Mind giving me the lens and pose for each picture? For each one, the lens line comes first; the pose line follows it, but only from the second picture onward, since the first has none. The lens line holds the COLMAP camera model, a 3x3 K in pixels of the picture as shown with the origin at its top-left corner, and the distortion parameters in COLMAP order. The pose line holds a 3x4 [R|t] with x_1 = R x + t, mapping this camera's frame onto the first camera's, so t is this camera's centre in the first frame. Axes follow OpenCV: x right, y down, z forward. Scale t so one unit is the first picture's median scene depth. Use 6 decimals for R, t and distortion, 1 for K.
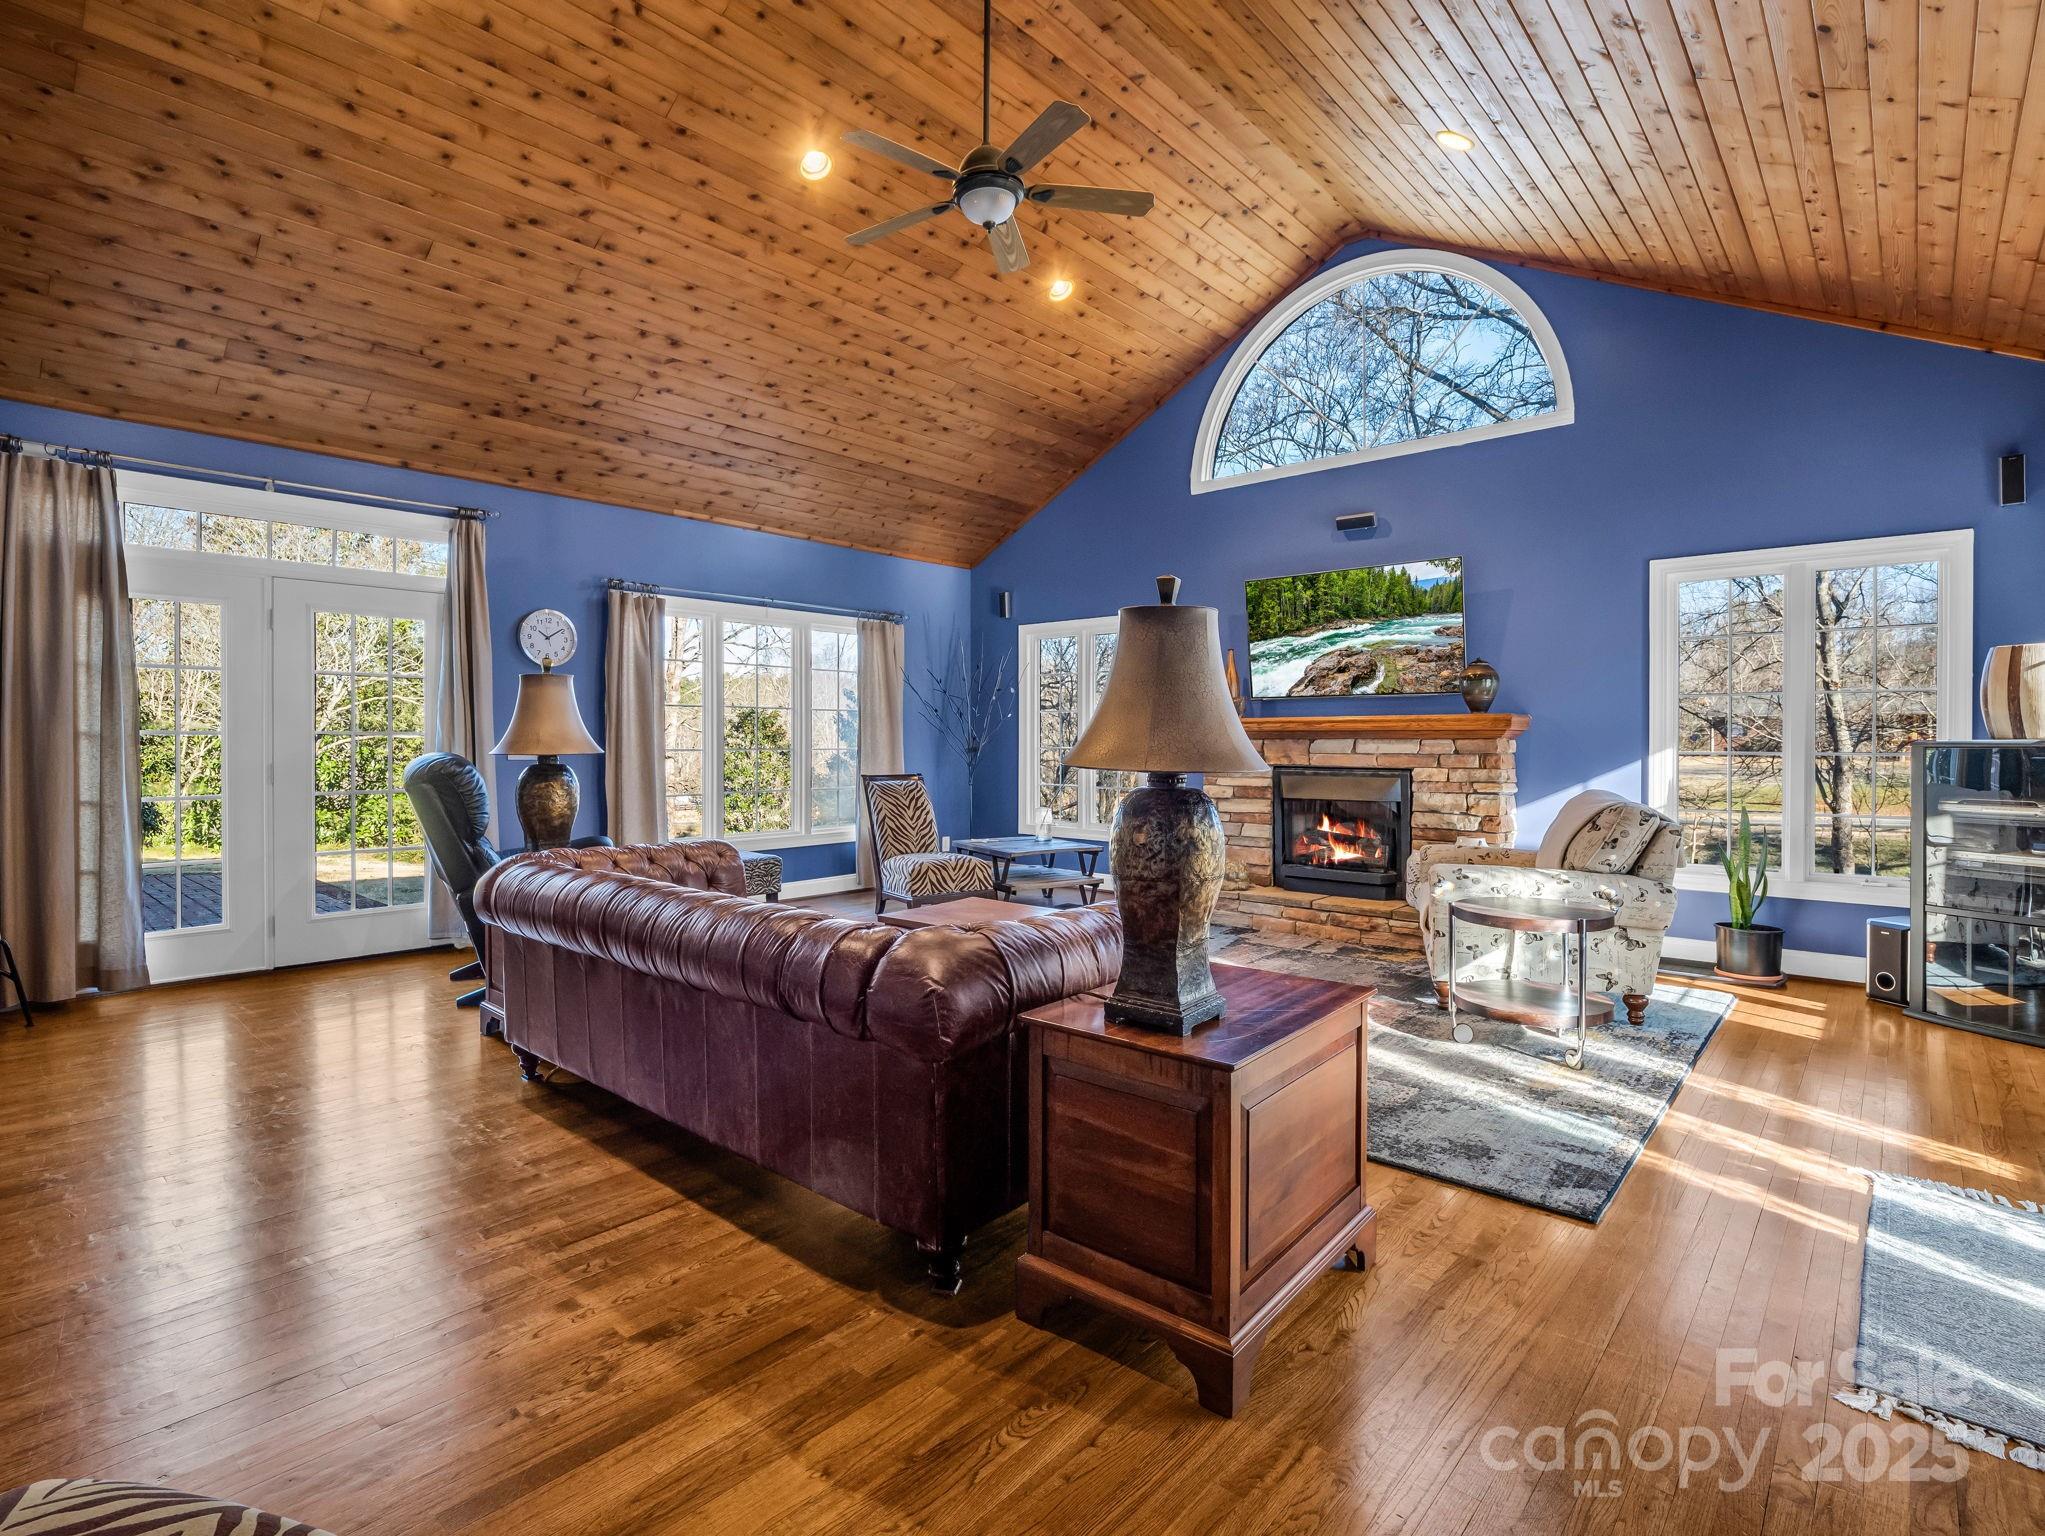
lens RADIAL K [[1013.7, 0, 1016.7], [0, 1013.7, 749.2], [0, 0, 1]] dist [-0.001673, -0.000280]
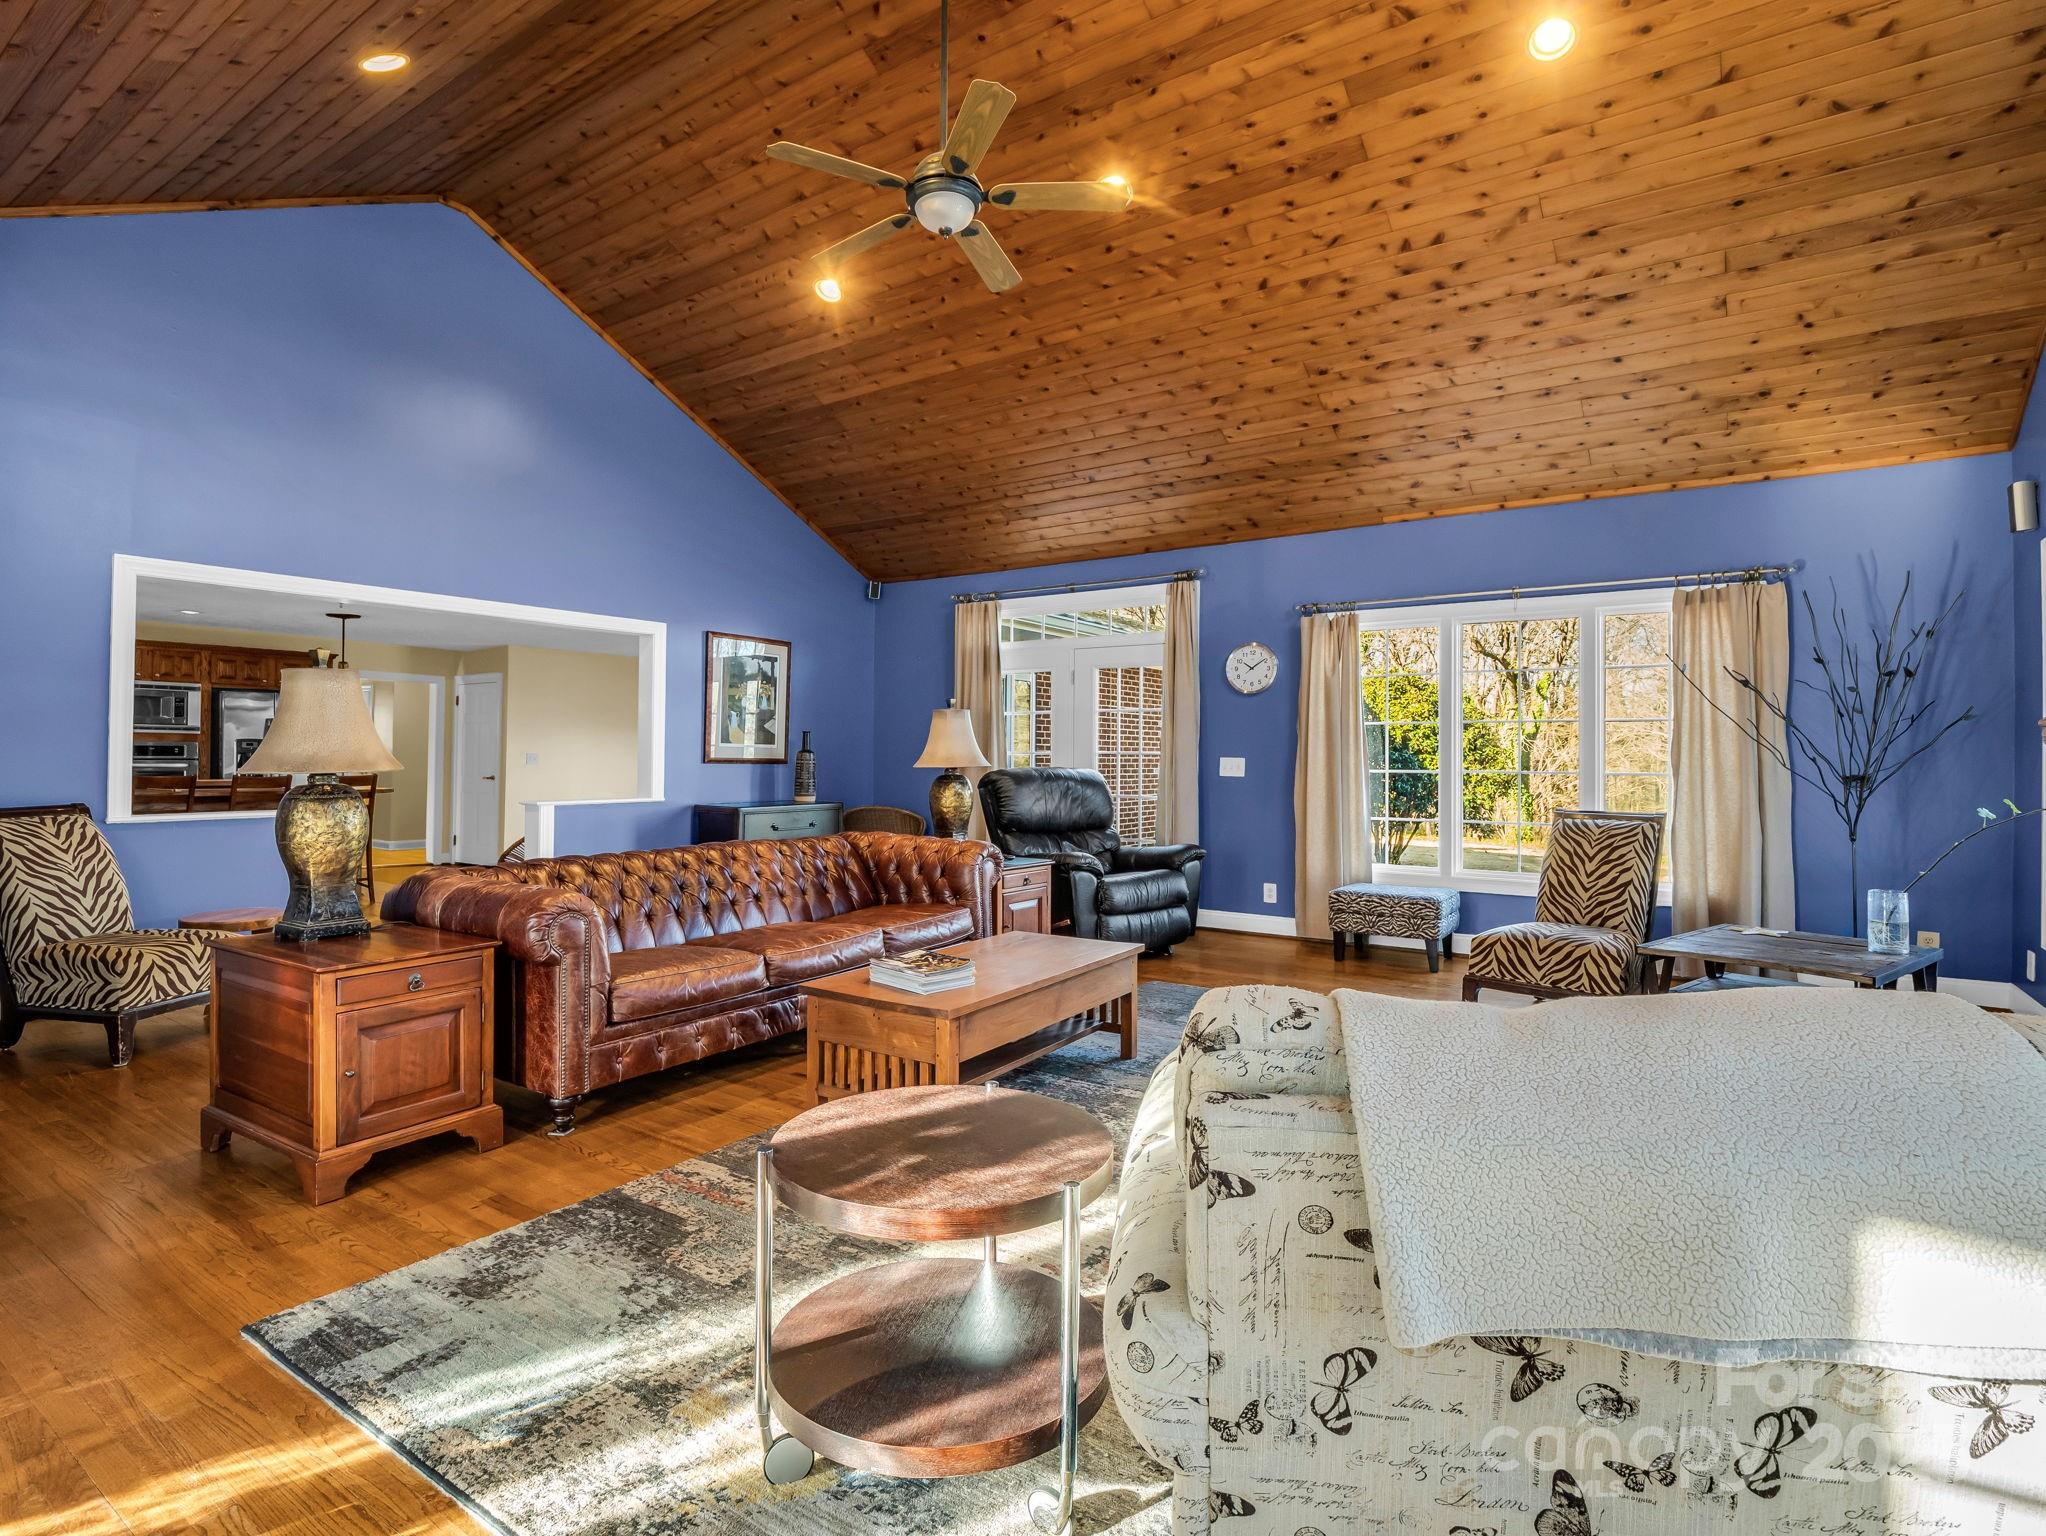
lens RADIAL K [[980.3, 0, 1016.3], [0, 980.3, 736.4], [0, 0, 1]] dist [0.000620, -0.000254]
pose [[0.143998, -0.017767, -0.989418, 1.100117], [-0.019039, 0.999604, -0.020721, -0.013146], [0.989395, 0.021821, 0.143603, 1.125414]]
